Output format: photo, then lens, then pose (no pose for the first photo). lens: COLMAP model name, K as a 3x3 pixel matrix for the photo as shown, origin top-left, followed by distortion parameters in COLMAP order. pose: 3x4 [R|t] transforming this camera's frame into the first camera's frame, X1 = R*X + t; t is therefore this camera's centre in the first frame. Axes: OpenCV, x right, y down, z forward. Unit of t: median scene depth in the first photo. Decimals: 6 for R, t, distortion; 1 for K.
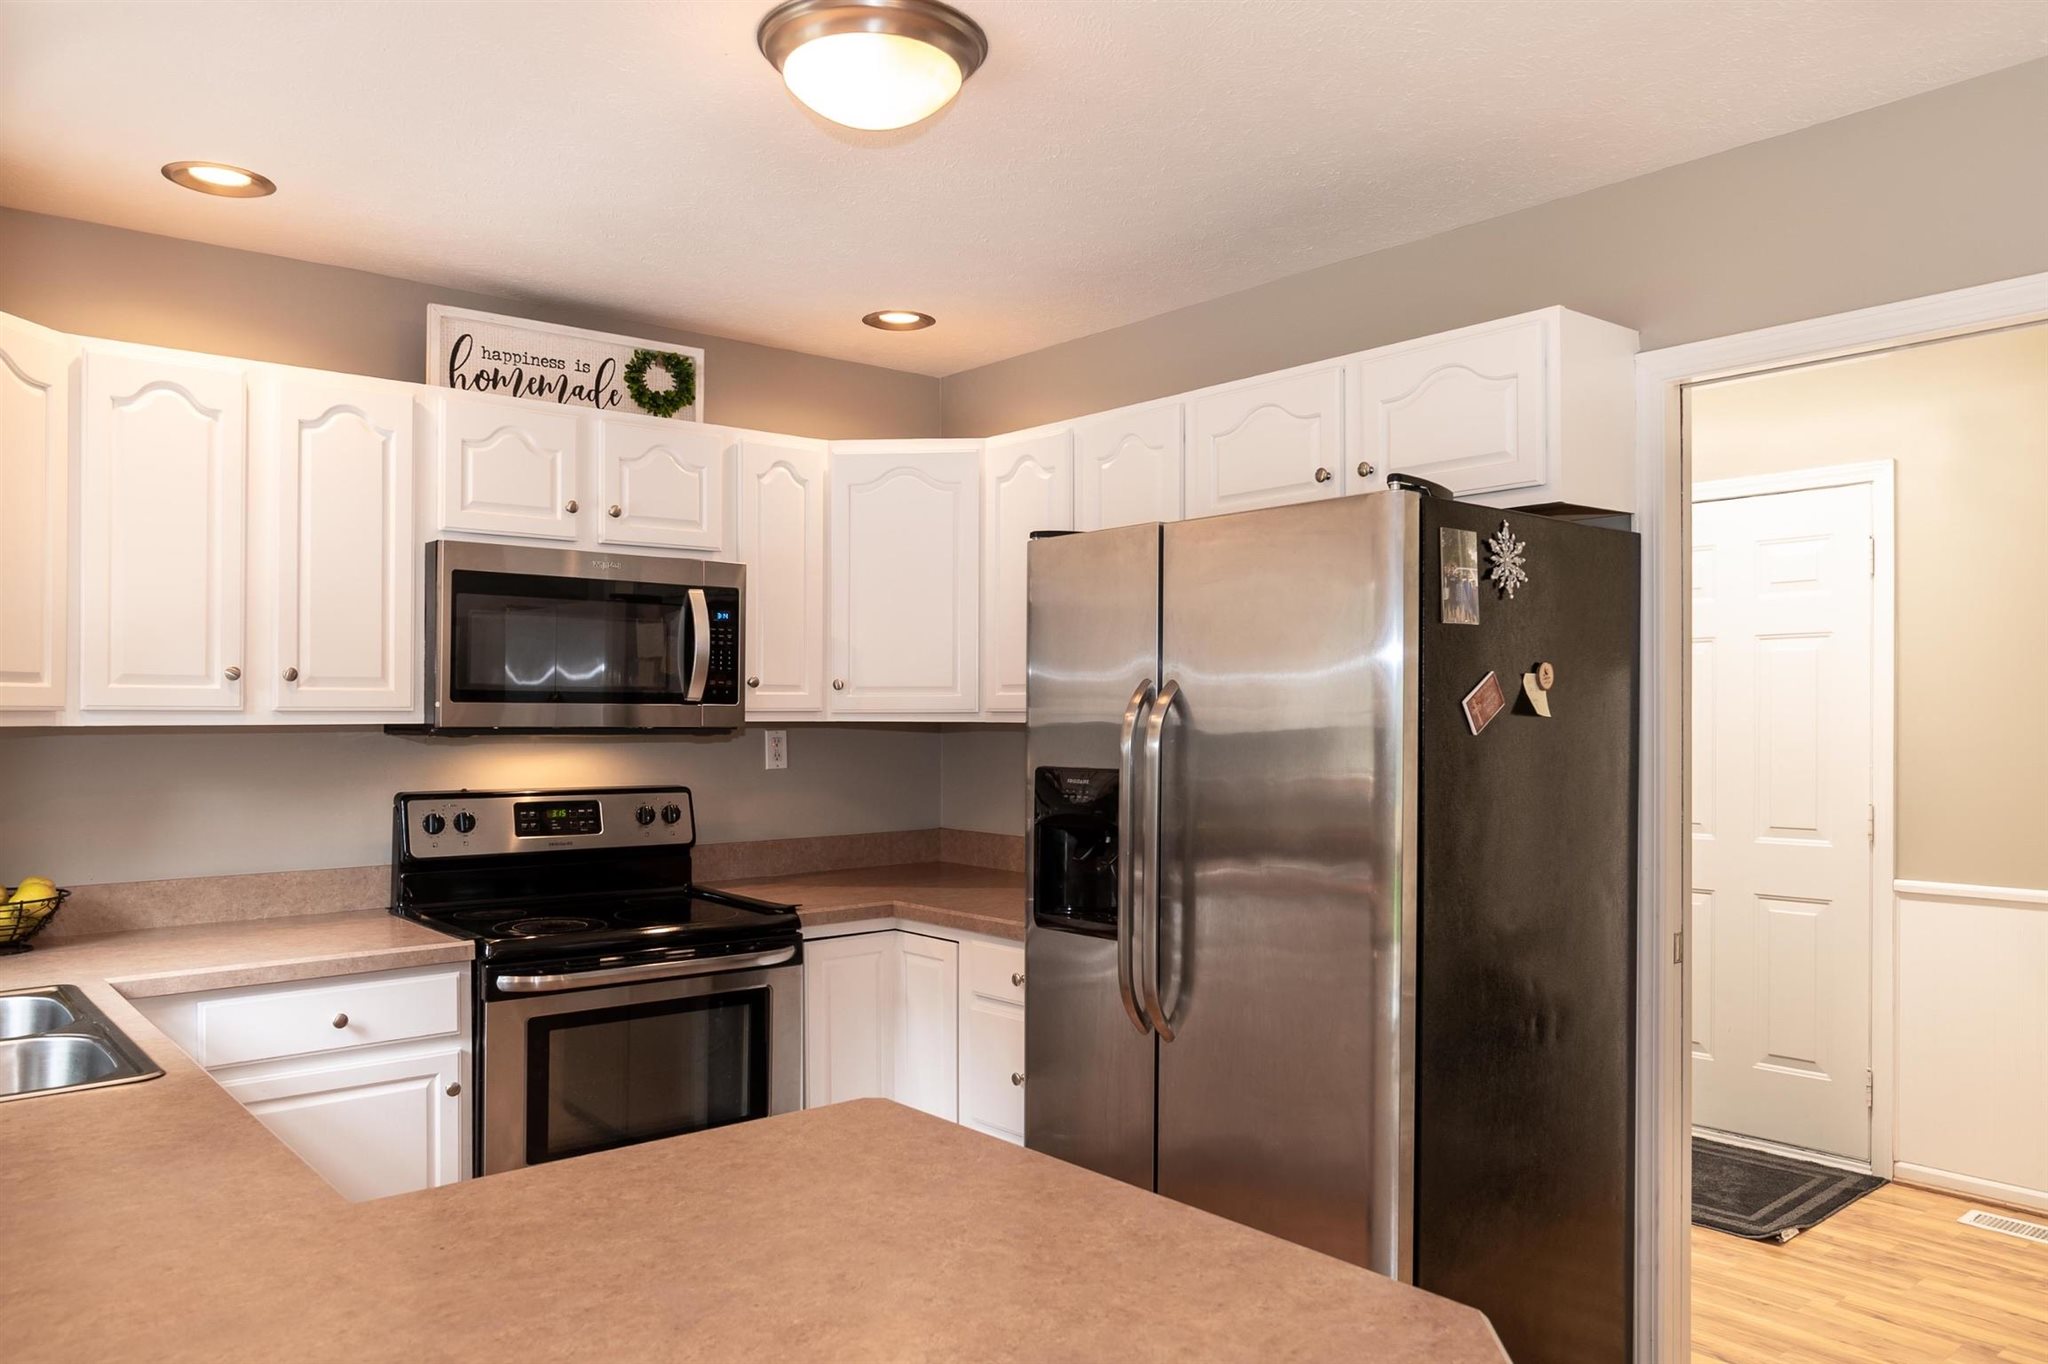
lens RADIAL K [[1433.9, 0, 1024.0], [0, 1433.9, 682.0], [0, 0, 1]] dist [-0.006236, 0.001574]
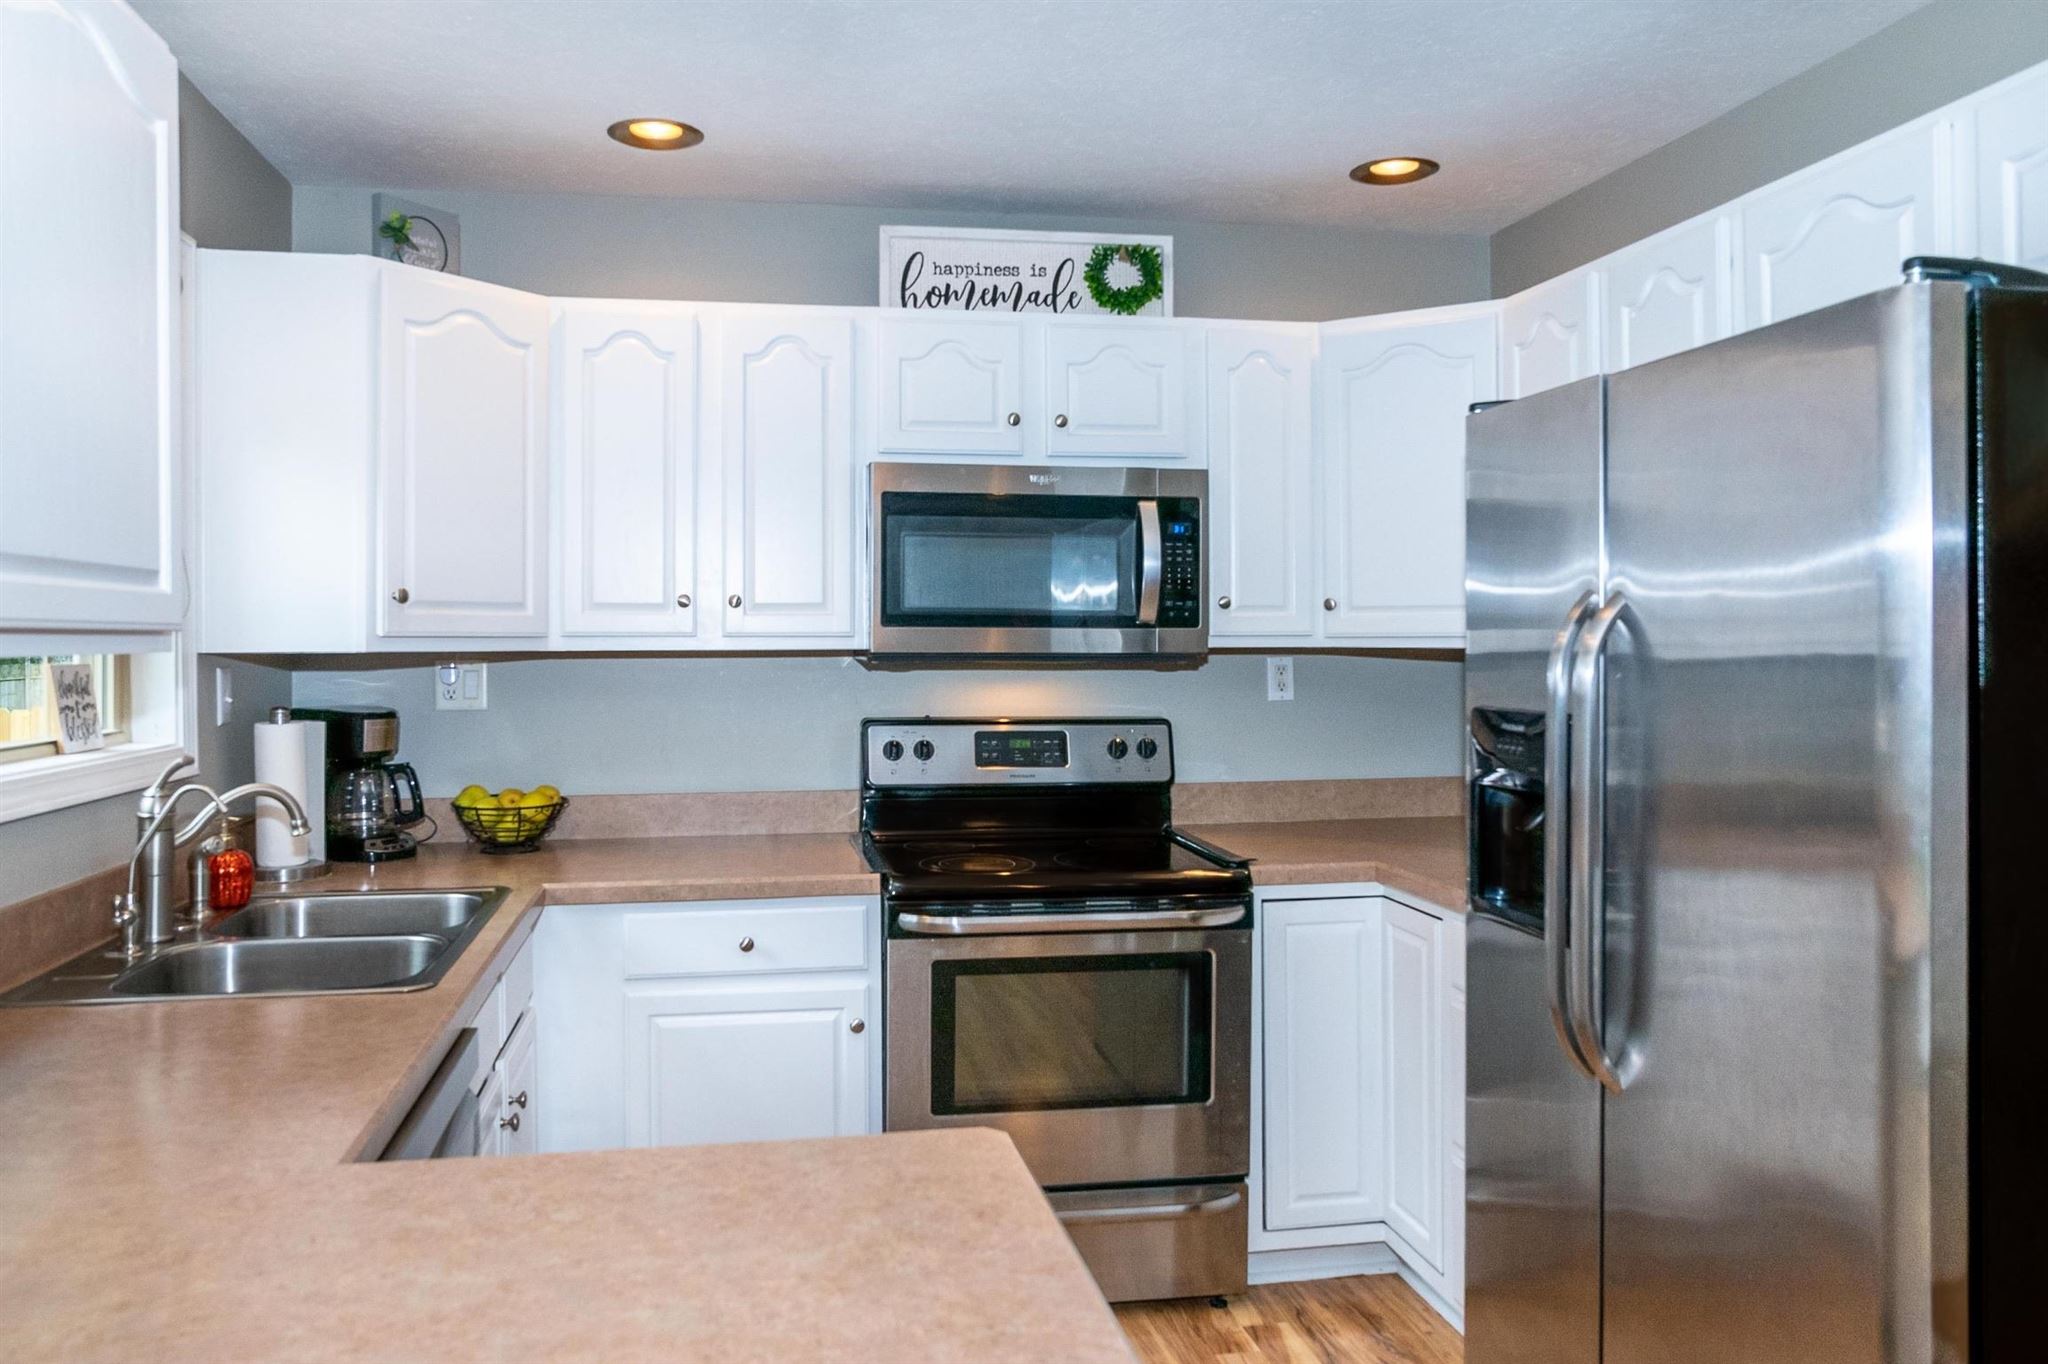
lens RADIAL K [[1447.3, 0, 1020.1], [0, 1447.3, 599.0], [0, 0, 1]] dist [-0.026154, 0.001699]
pose [[0.863055, -0.015667, -0.504867, 0.164779], [0.012425, 0.999875, -0.009789, 0.005486], [0.504957, 0.002175, 0.863142, 0.178477]]
